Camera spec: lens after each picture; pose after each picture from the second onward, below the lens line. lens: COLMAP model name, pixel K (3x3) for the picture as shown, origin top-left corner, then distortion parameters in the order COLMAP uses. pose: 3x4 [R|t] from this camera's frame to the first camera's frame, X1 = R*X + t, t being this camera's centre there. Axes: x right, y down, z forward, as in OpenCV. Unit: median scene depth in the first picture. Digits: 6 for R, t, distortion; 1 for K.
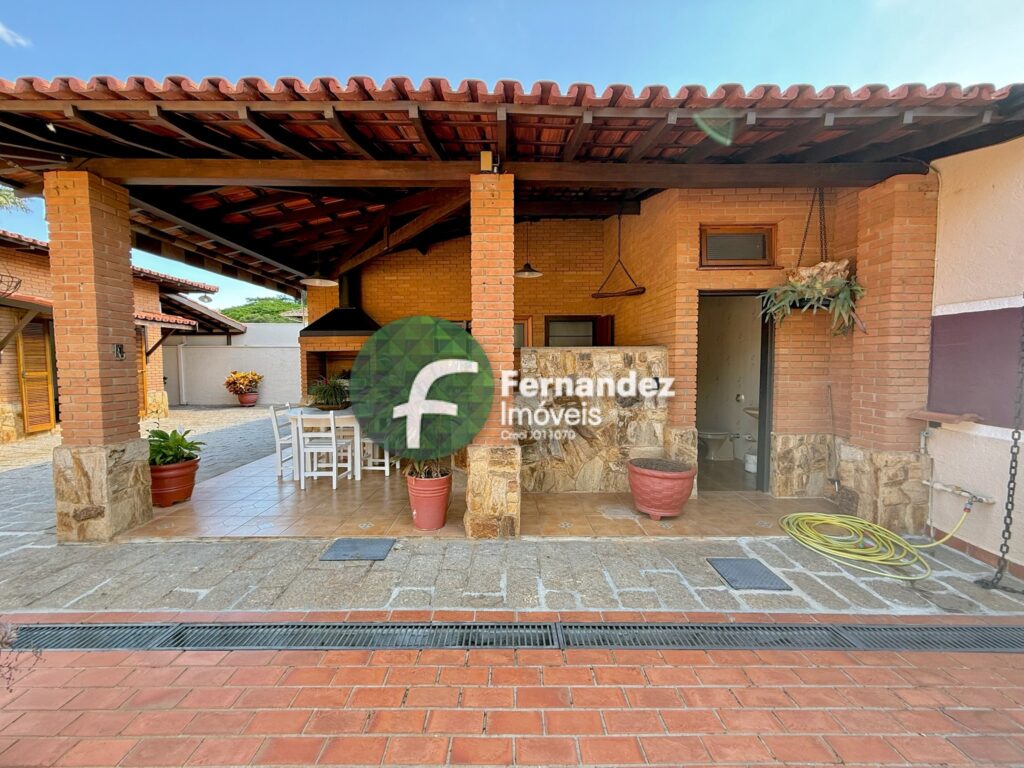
lens RADIAL K [[409.7, 0, 507.4], [0, 409.7, 386.1], [0, 0, 1]] dist [-0.001444, 0.000036]
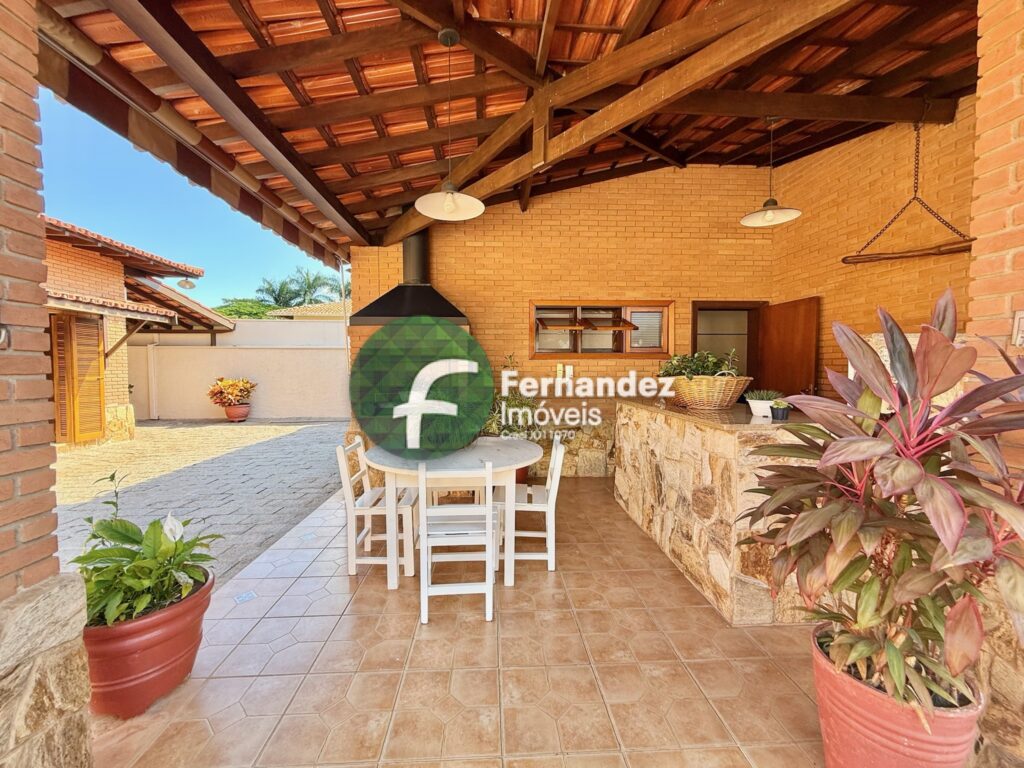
lens RADIAL K [[409.7, 0, 507.4], [0, 409.7, 386.1], [0, 0, 1]] dist [-0.001444, 0.000036]
pose [[0.998819, 0.000896, 0.048580, -0.187390], [-0.000119, 0.999872, -0.015984, -0.009583], [-0.048588, 0.015960, 0.998691, 0.222270]]
